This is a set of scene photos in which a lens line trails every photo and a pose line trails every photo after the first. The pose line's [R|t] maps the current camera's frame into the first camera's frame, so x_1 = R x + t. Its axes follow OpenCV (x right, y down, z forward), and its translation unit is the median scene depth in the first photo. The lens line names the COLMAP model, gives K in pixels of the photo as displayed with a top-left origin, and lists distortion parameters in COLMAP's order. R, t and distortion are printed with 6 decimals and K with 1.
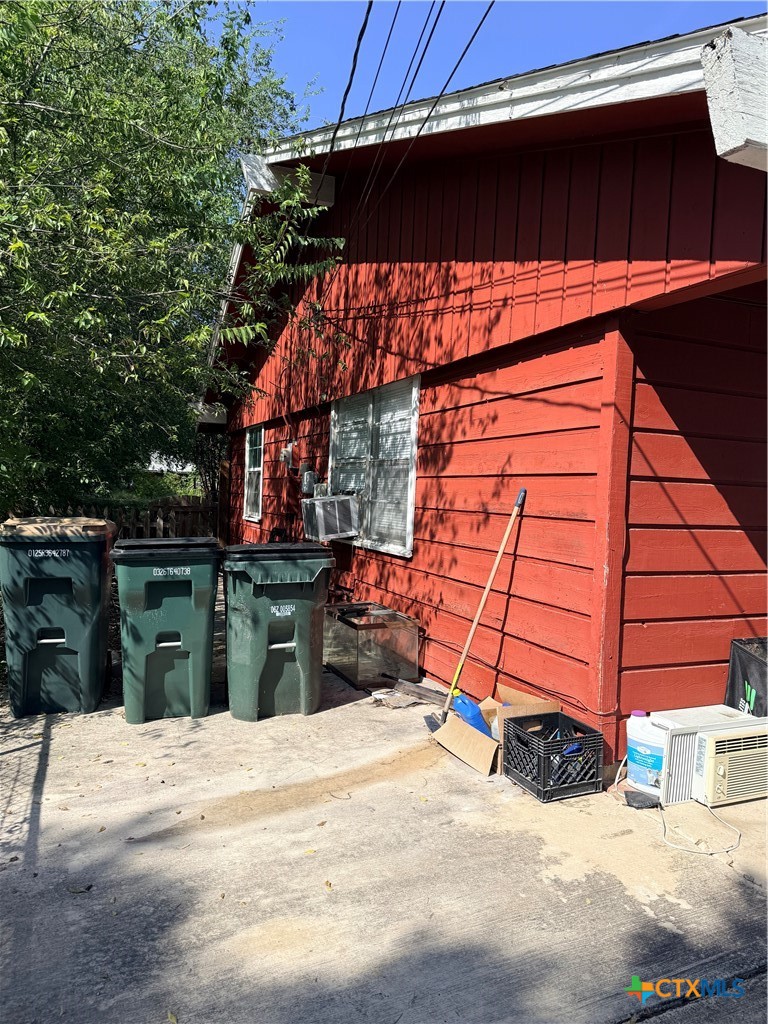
lens RADIAL K [[728.3, 0, 383.5], [0, 728.3, 503.2], [0, 0, 1]] dist [0.037567, -0.059777]
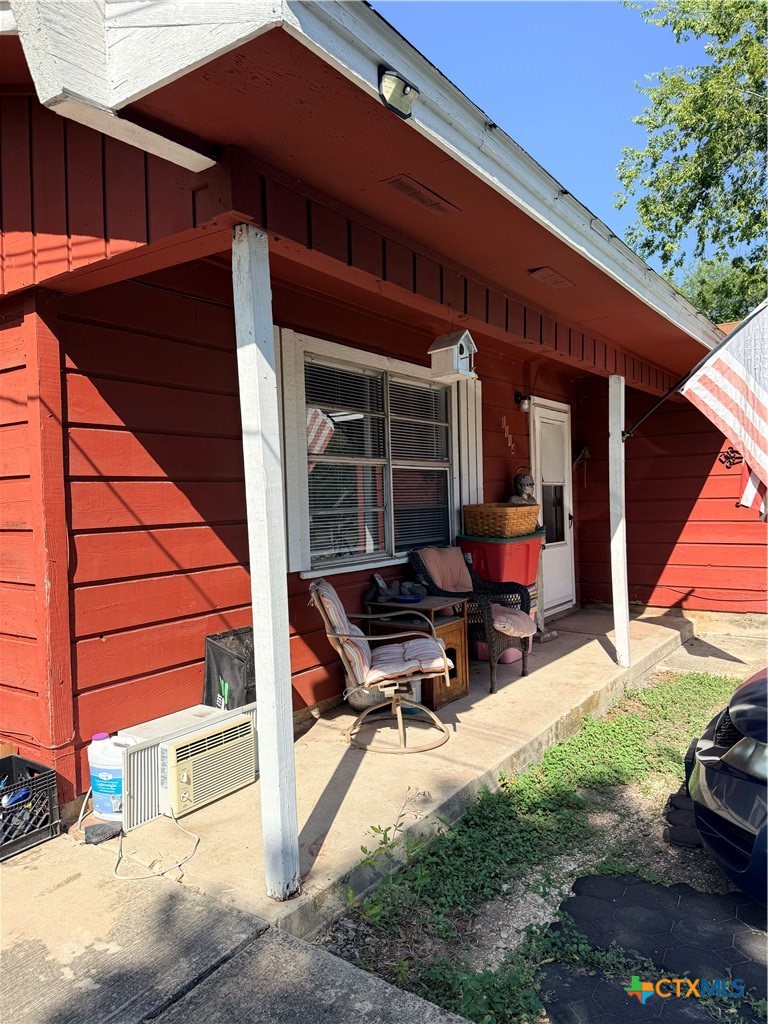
lens RADIAL K [[728.3, 0, 383.5], [0, 728.3, 503.2], [0, 0, 1]] dist [0.037567, -0.059777]
pose [[0.843280, -0.065755, 0.533437, 0.183349], [0.068241, 0.997555, 0.015087, 0.008013], [-0.533125, 0.023680, 0.845705, 0.035744]]
